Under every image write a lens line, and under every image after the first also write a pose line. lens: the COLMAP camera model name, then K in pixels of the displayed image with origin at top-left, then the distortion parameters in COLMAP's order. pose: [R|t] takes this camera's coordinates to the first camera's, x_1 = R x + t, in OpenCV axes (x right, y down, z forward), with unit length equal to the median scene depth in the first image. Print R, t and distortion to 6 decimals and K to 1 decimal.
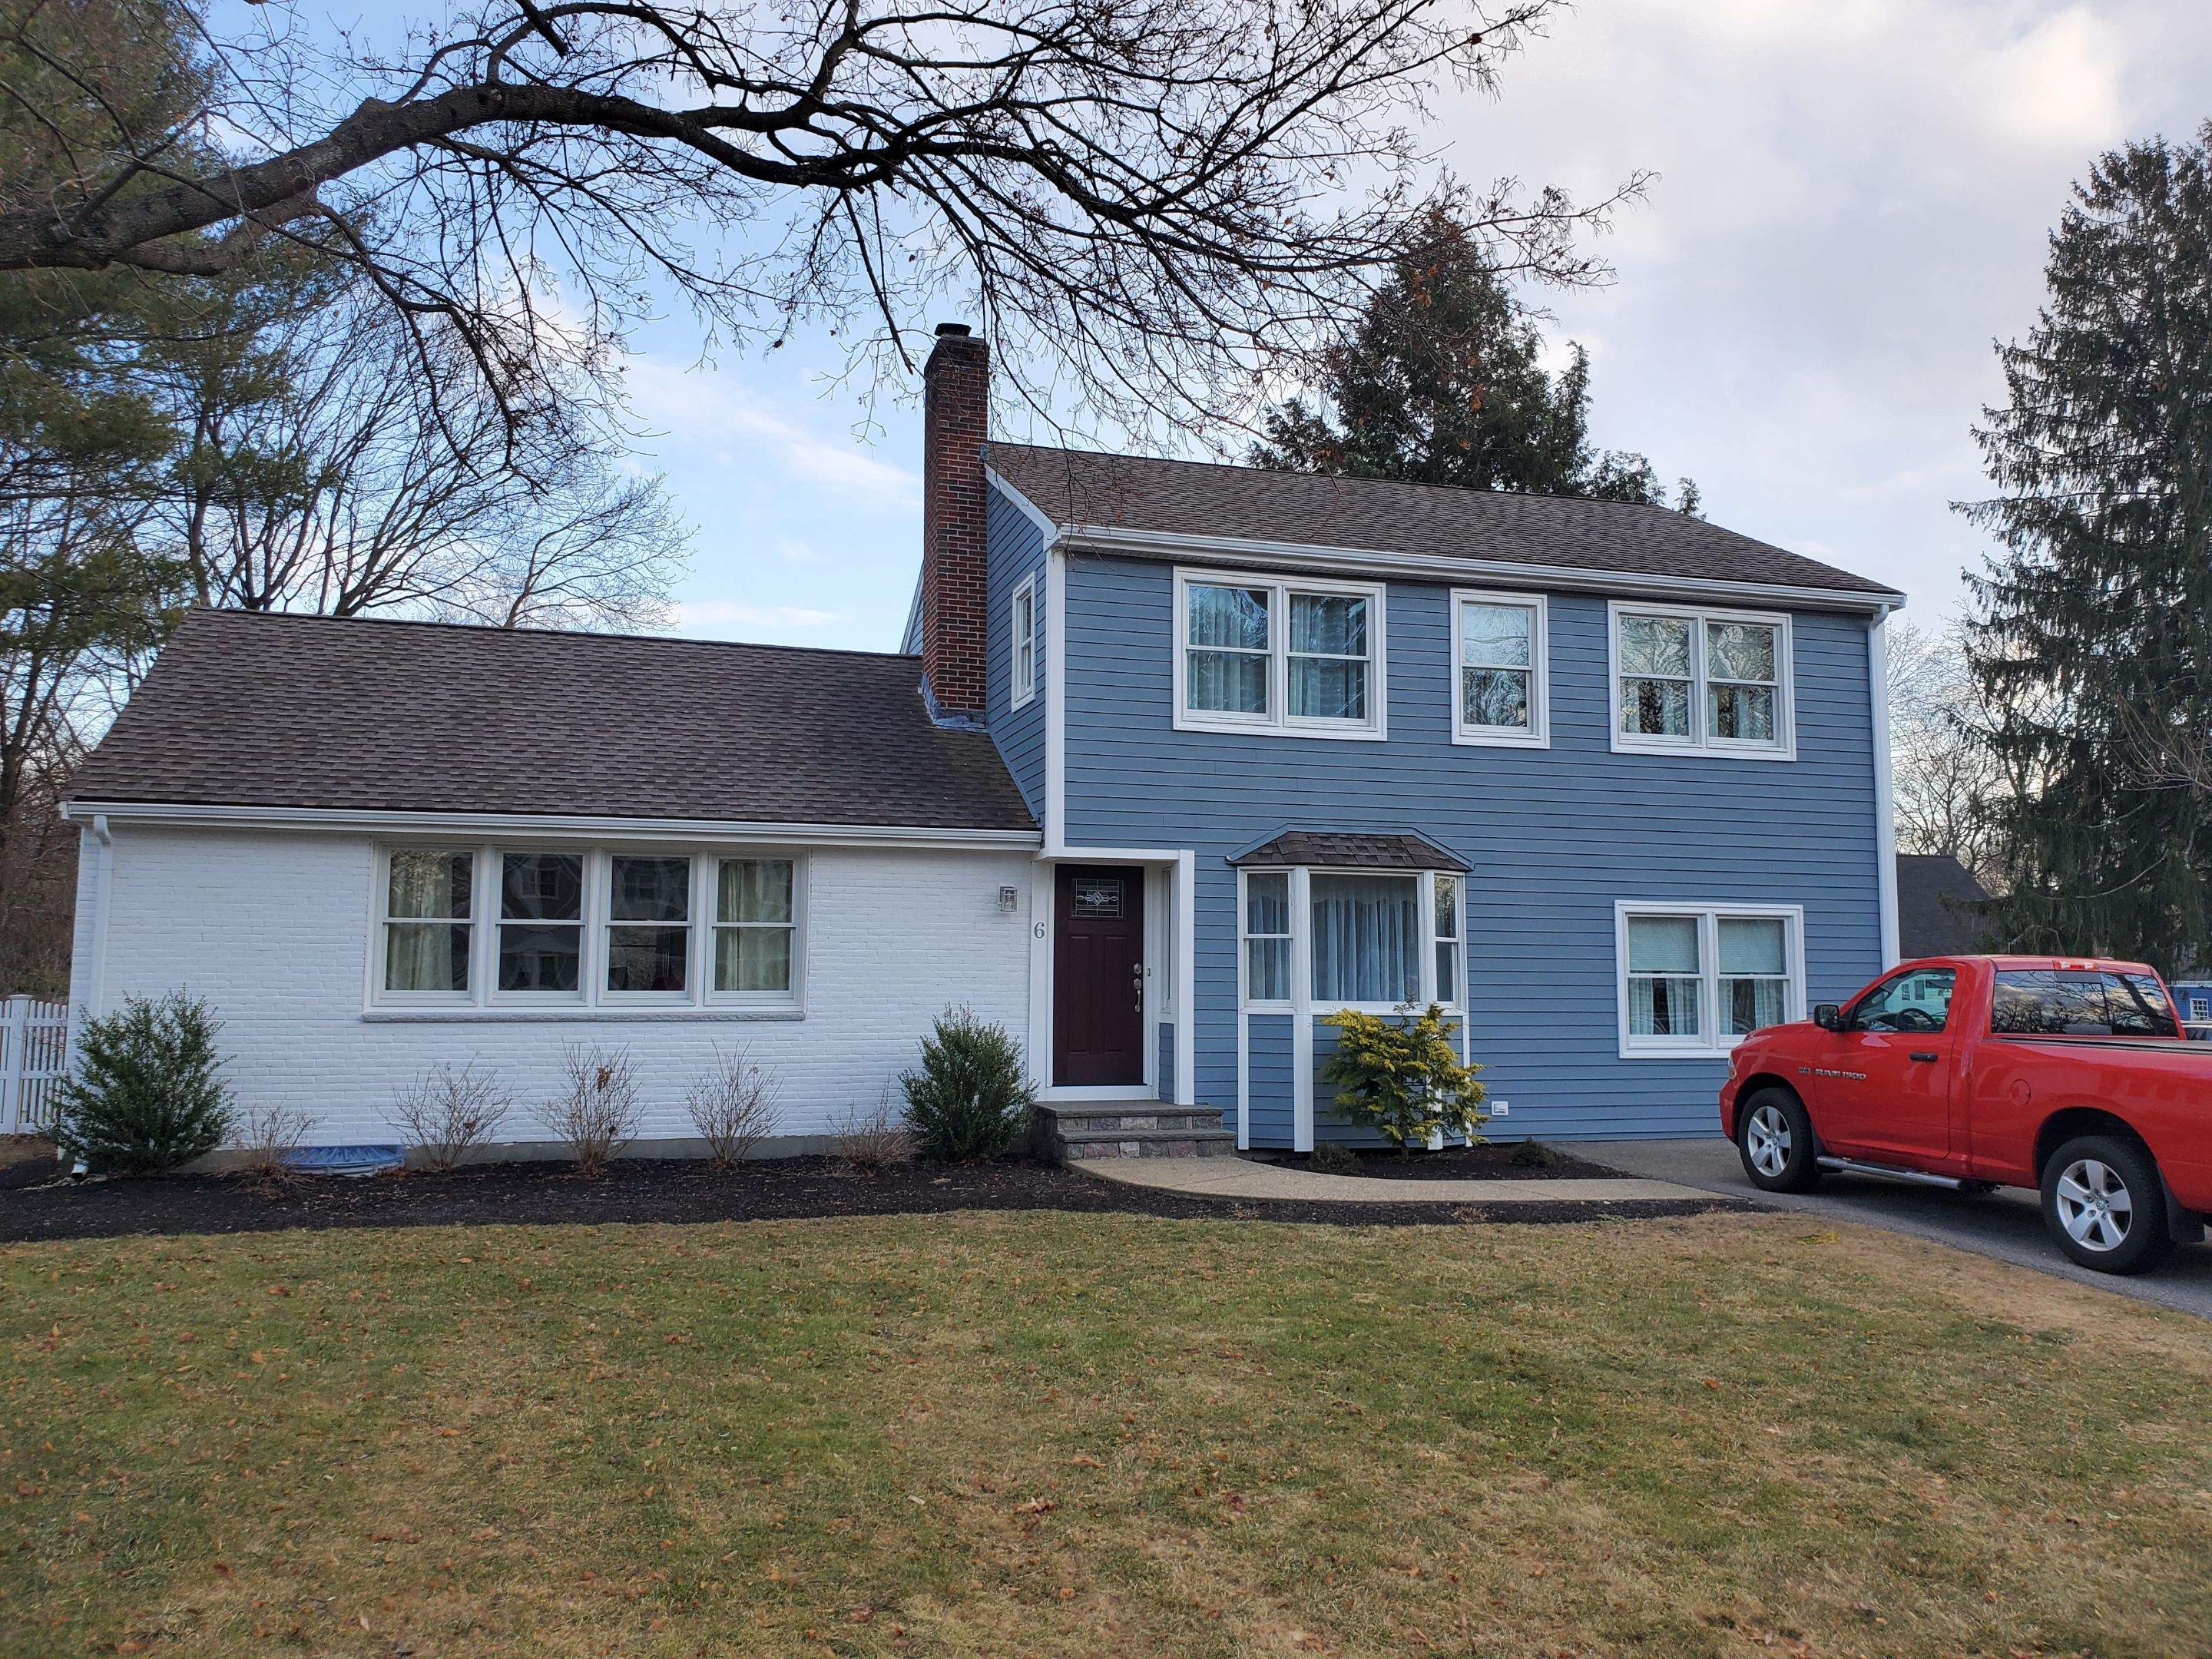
lens RADIAL K [[1736.3, 0, 1106.0], [0, 1736.3, 829.5], [0, 0, 1]] dist [0.049952, -0.001324]
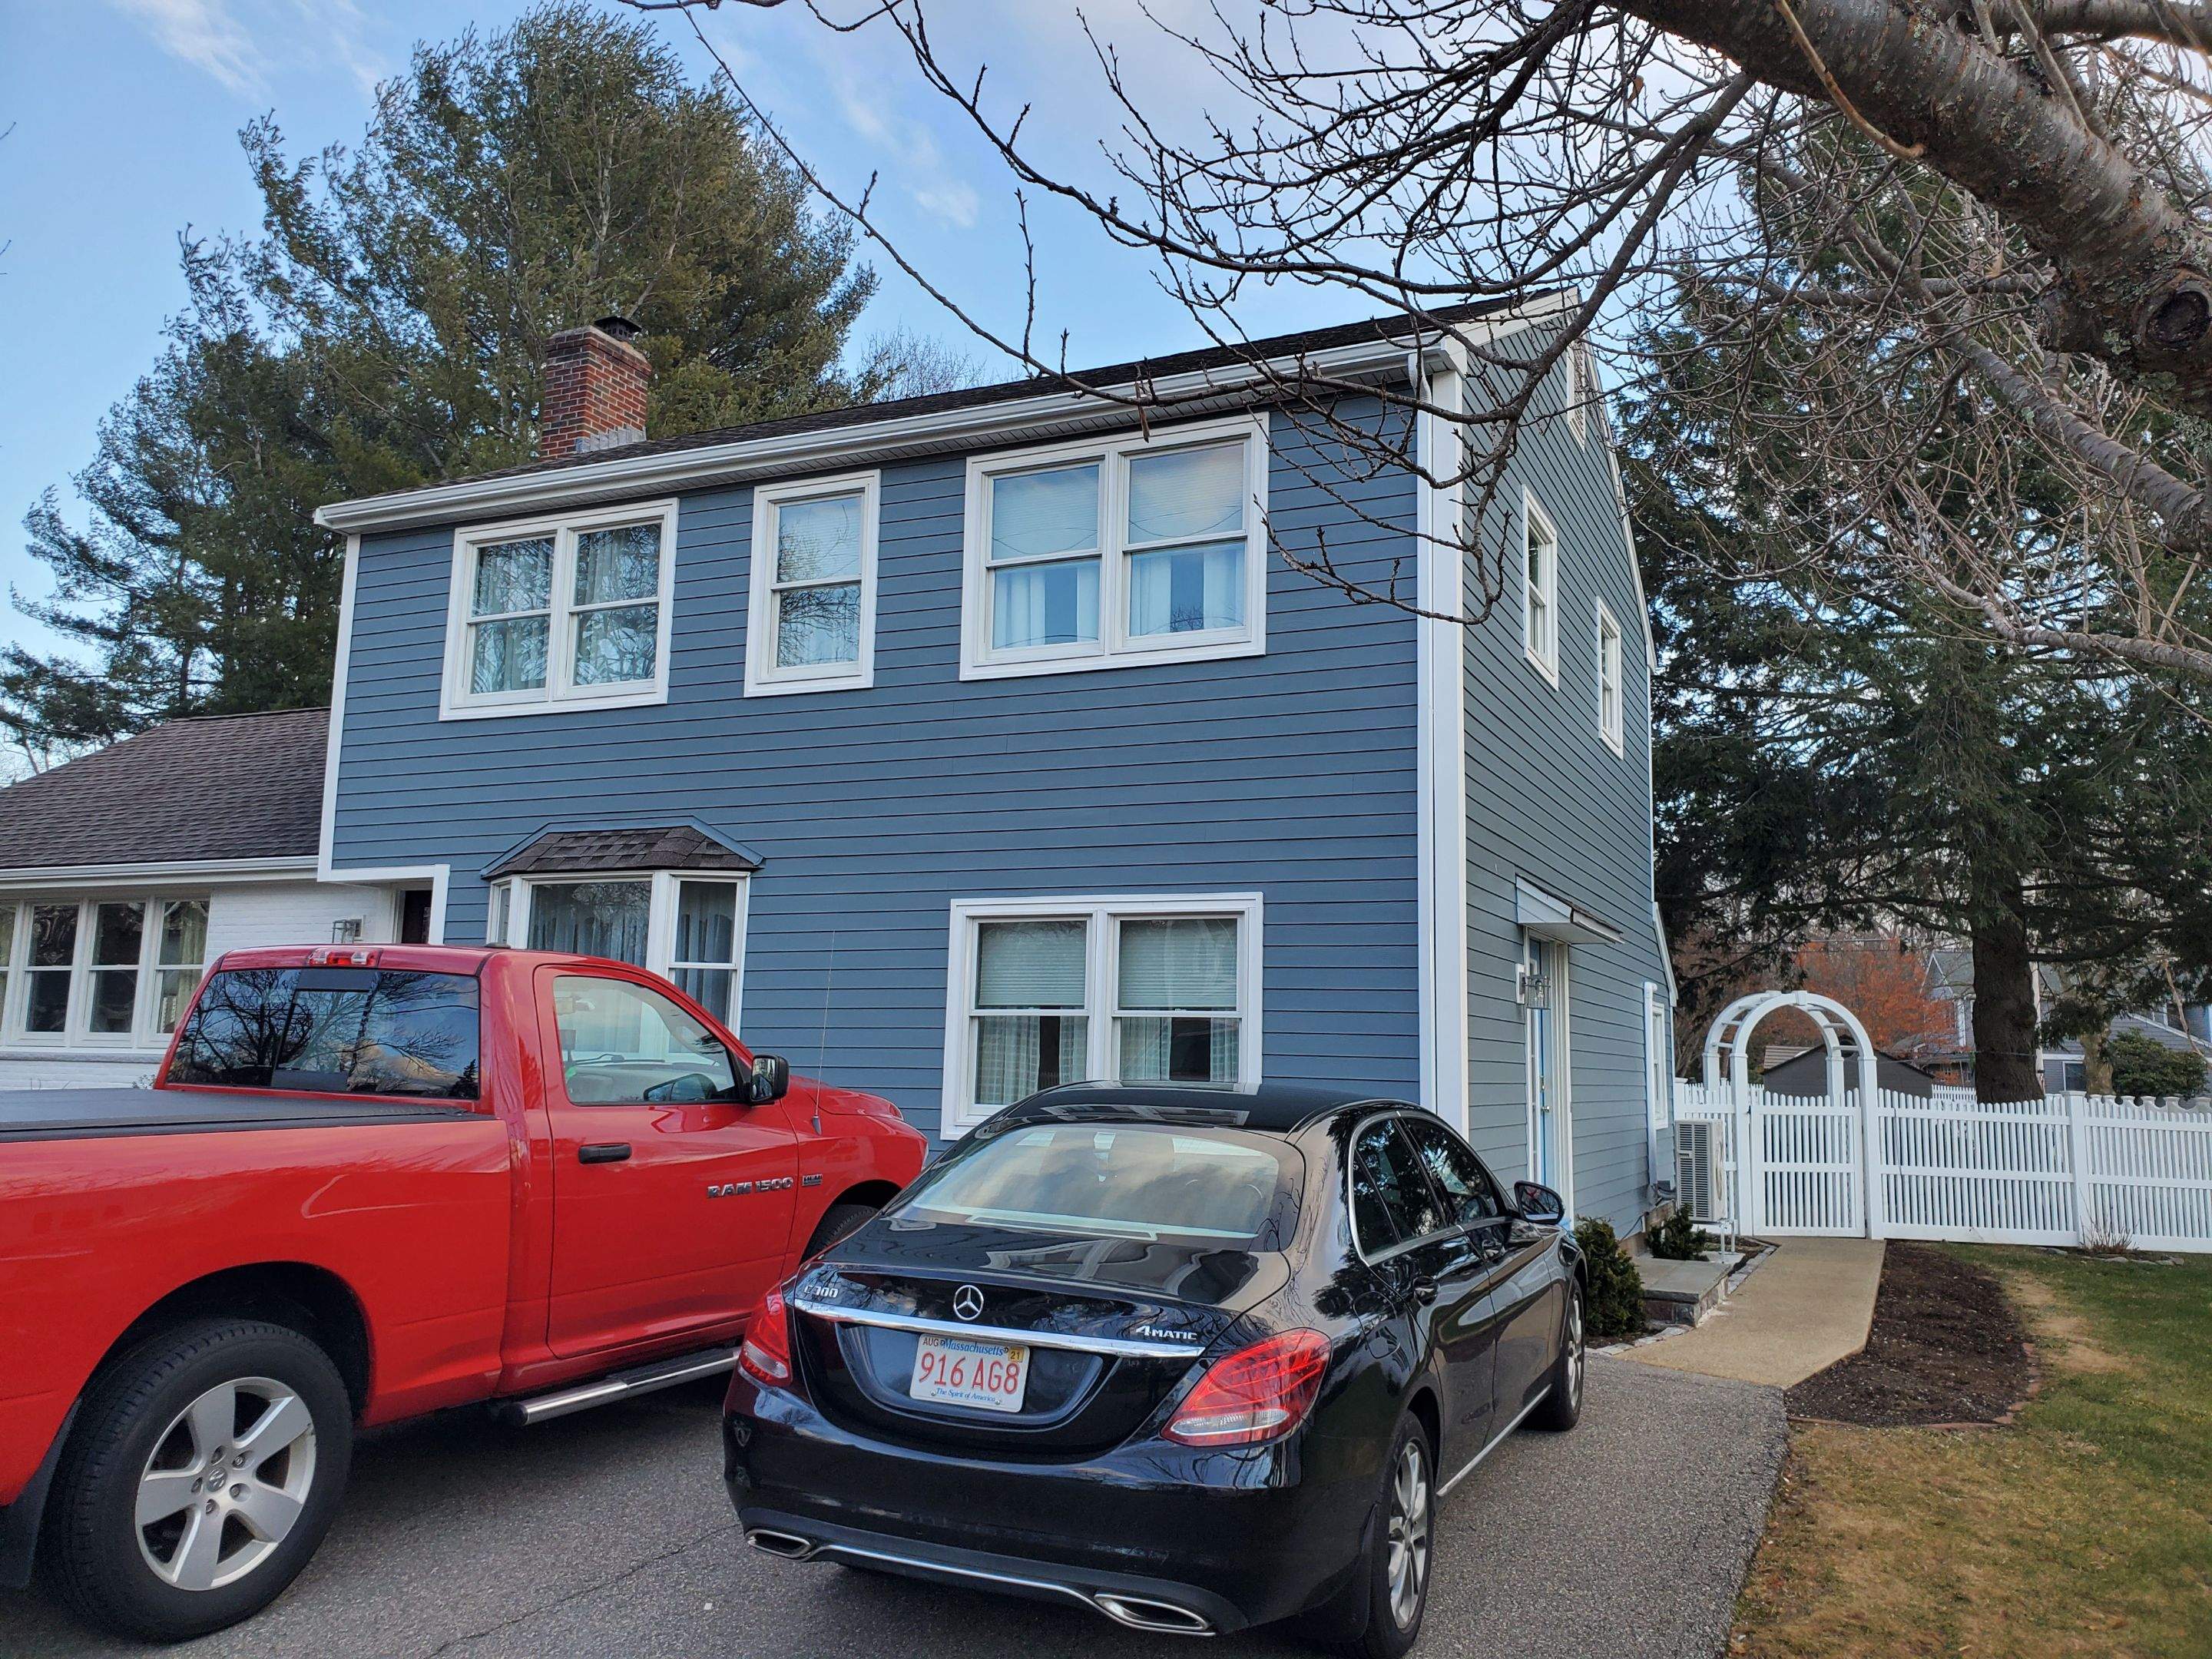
lens RADIAL K [[1722.4, 0, 1070.2], [0, 1722.4, 811.0], [0, 0, 1]] dist [0.019012, 0.008279]
pose [[0.754056, -0.083042, -0.651539, 0.778440], [0.052668, 0.996426, -0.066044, 0.054399], [0.654695, 0.015486, 0.755734, 0.549345]]
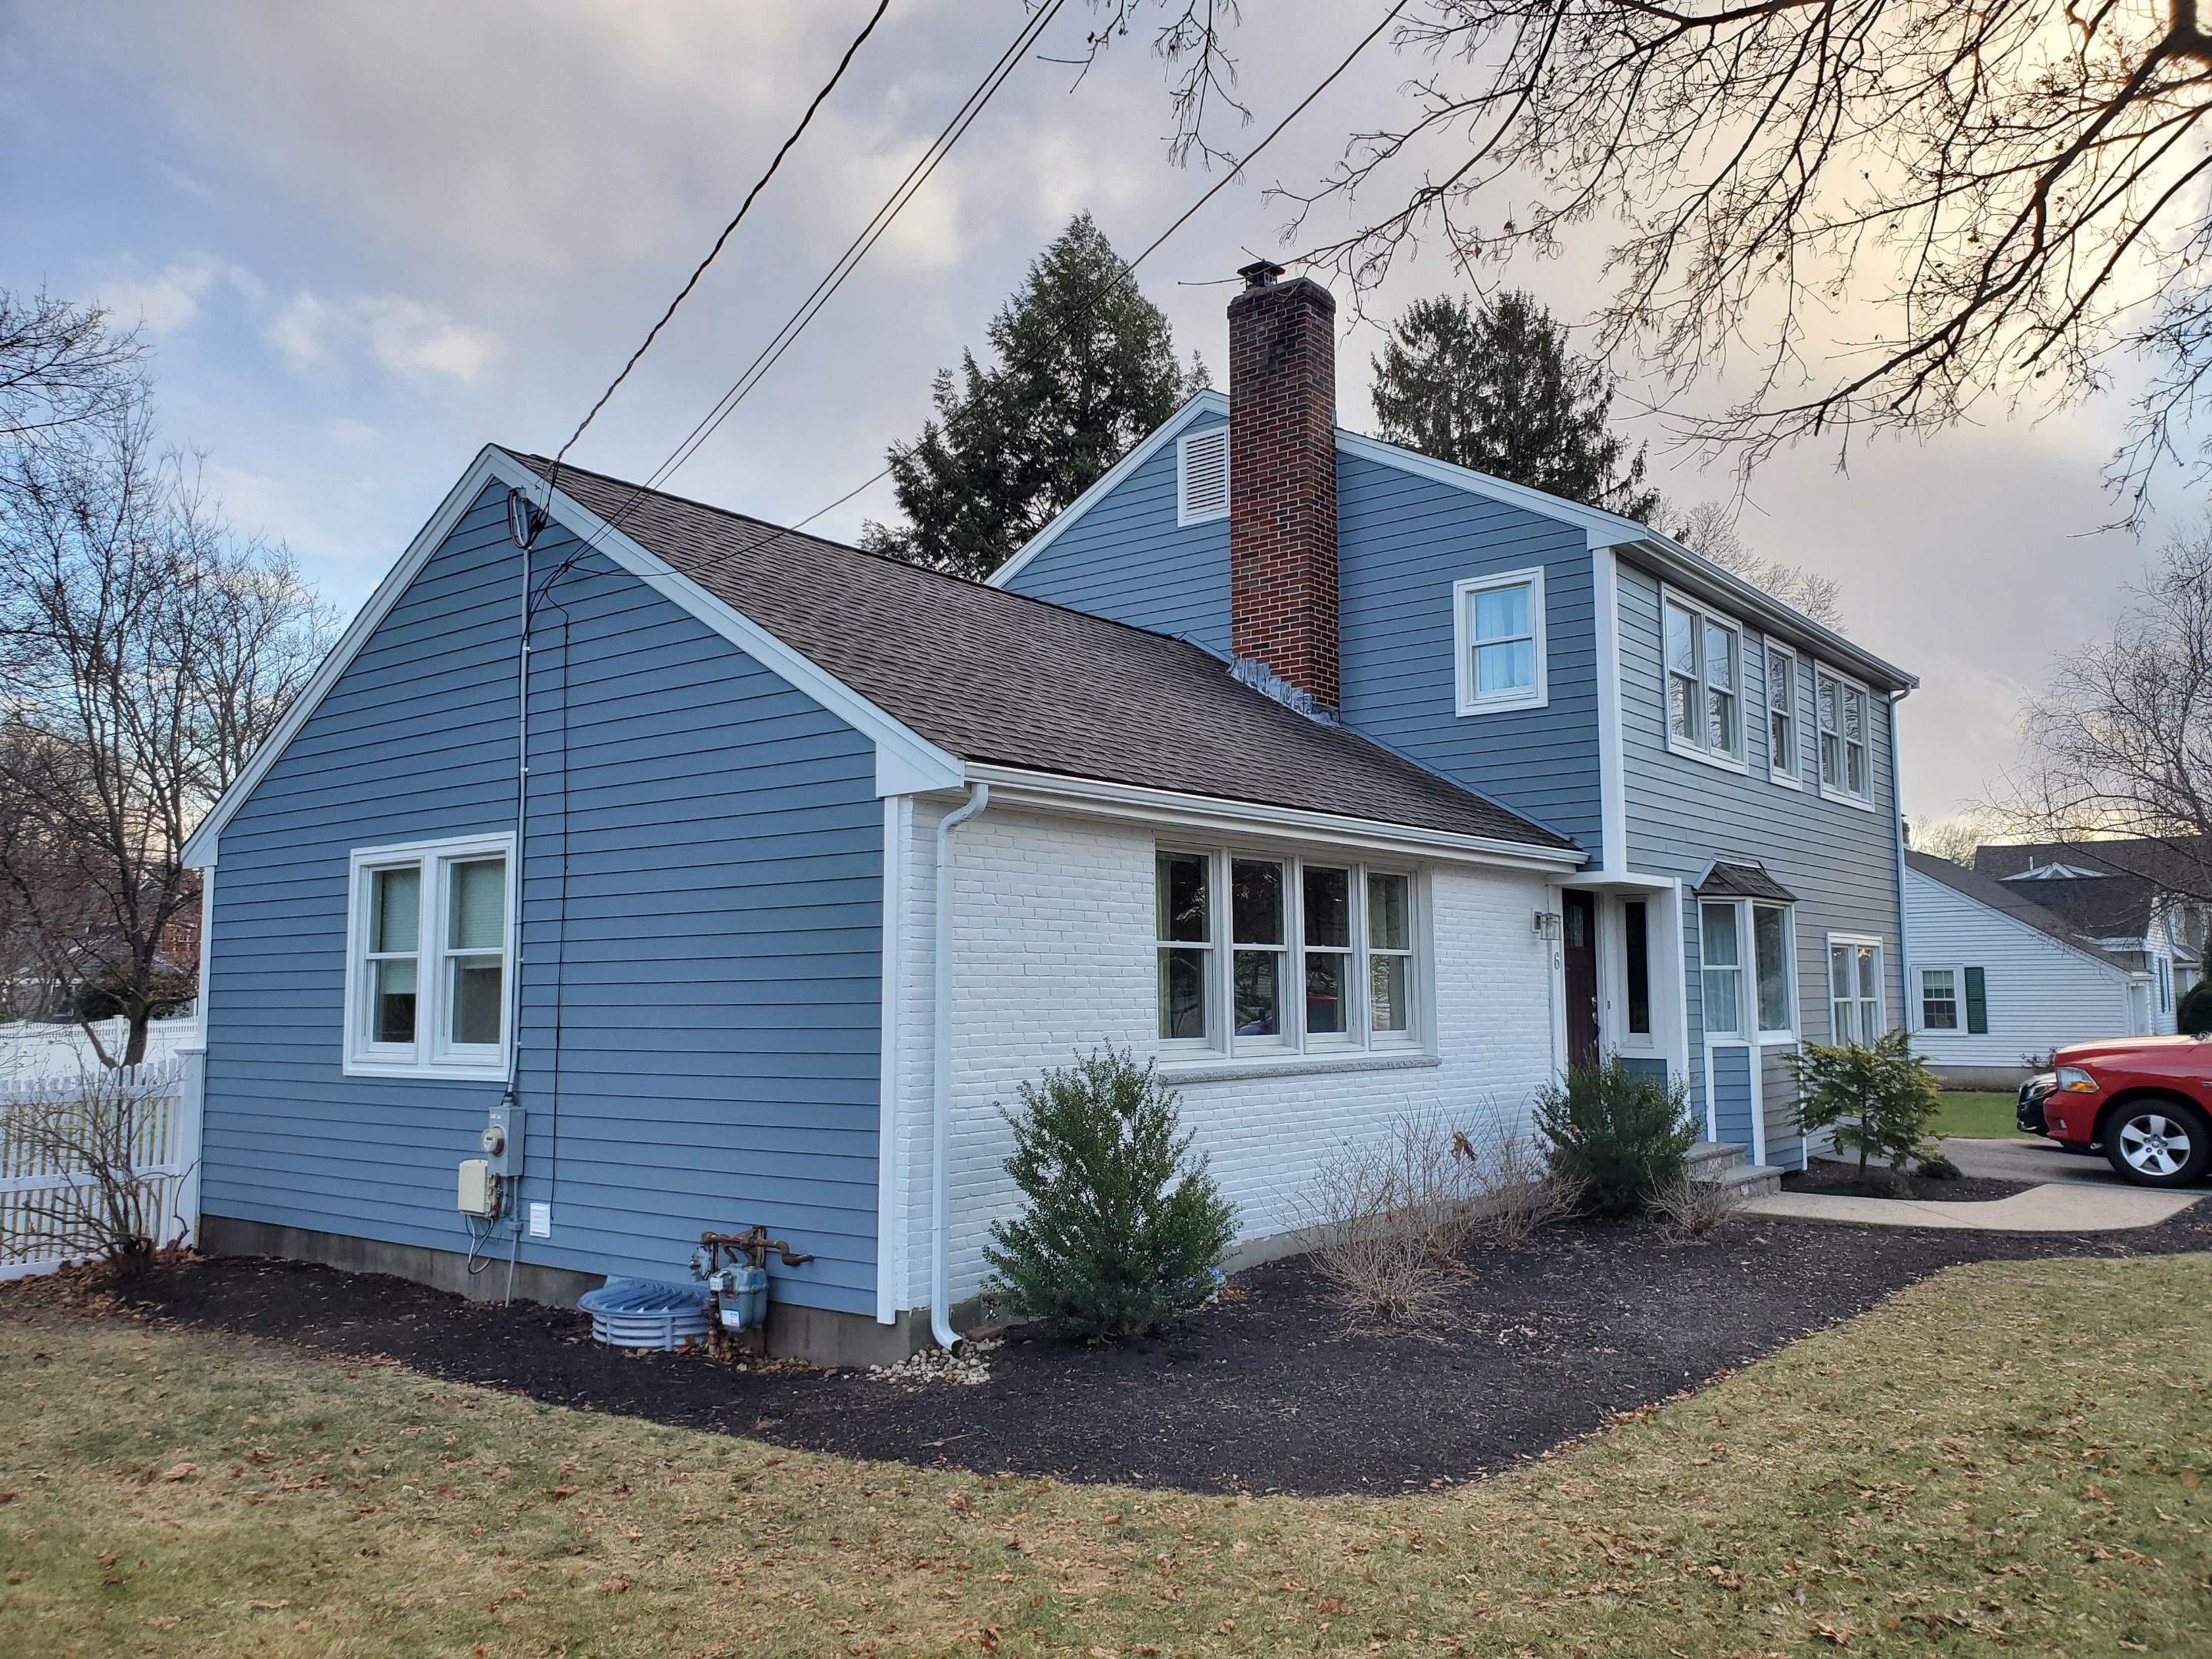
lens RADIAL K [[1722.4, 0, 1070.2], [0, 1722.4, 811.0], [0, 0, 1]] dist [0.019012, 0.008279]
pose [[0.812005, 0.054615, 0.581090, -0.756774], [-0.055493, 0.998326, -0.016283, 0.008955], [-0.581006, -0.019024, 0.813677, 0.398808]]
